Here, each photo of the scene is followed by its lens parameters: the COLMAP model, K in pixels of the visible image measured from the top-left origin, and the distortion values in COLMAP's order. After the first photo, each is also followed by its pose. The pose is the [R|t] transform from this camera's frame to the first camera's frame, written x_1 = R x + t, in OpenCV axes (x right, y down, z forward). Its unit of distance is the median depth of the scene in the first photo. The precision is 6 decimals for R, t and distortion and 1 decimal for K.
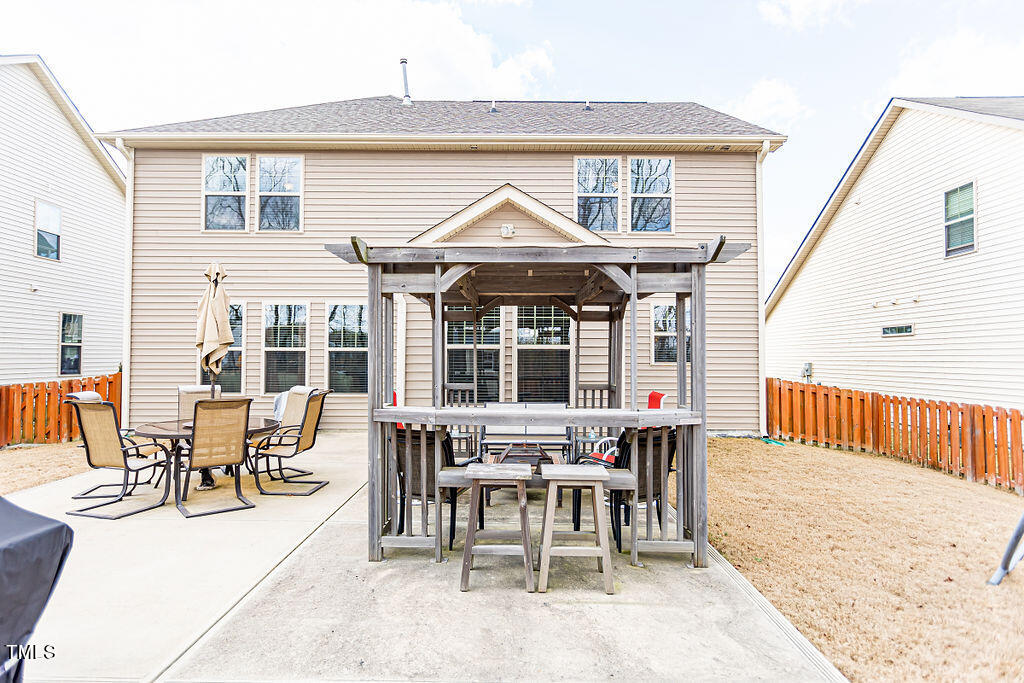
lens RADIAL K [[545.3, 0, 510.4], [0, 545.3, 342.9], [0, 0, 1]] dist [-0.003576, 0.001131]
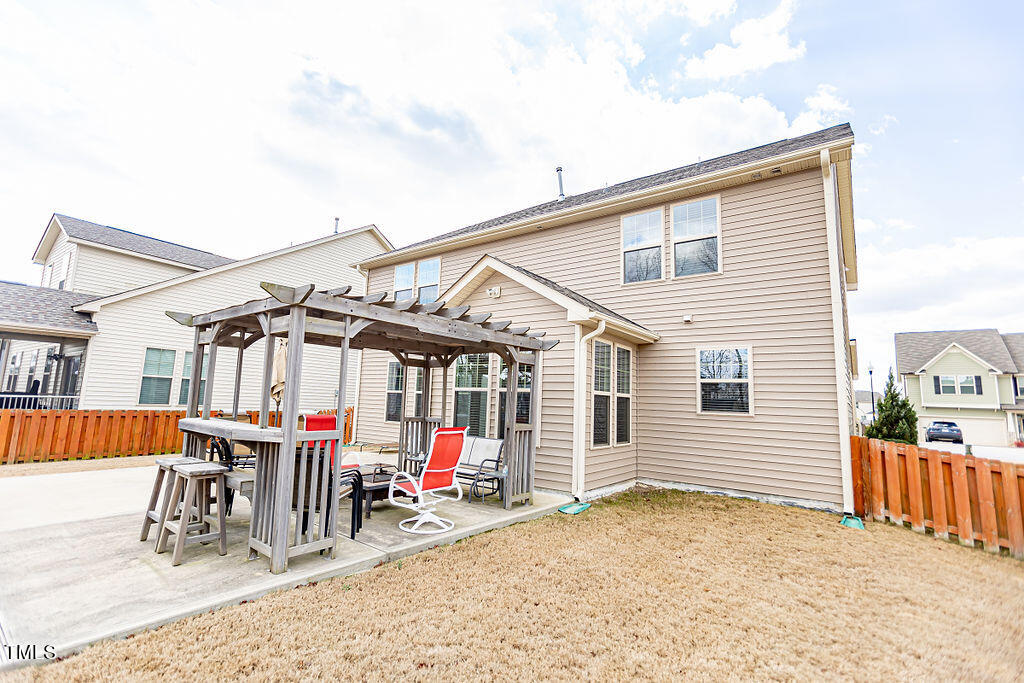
lens RADIAL K [[457.2, 0, 516.3], [0, 457.2, 342.3], [0, 0, 1]] dist [-0.008250, 0.007241]
pose [[0.799278, -0.052582, -0.598657, 0.483703], [-0.016508, 0.993868, -0.109335, 0.009167], [0.600735, 0.097272, 0.793509, 0.178645]]
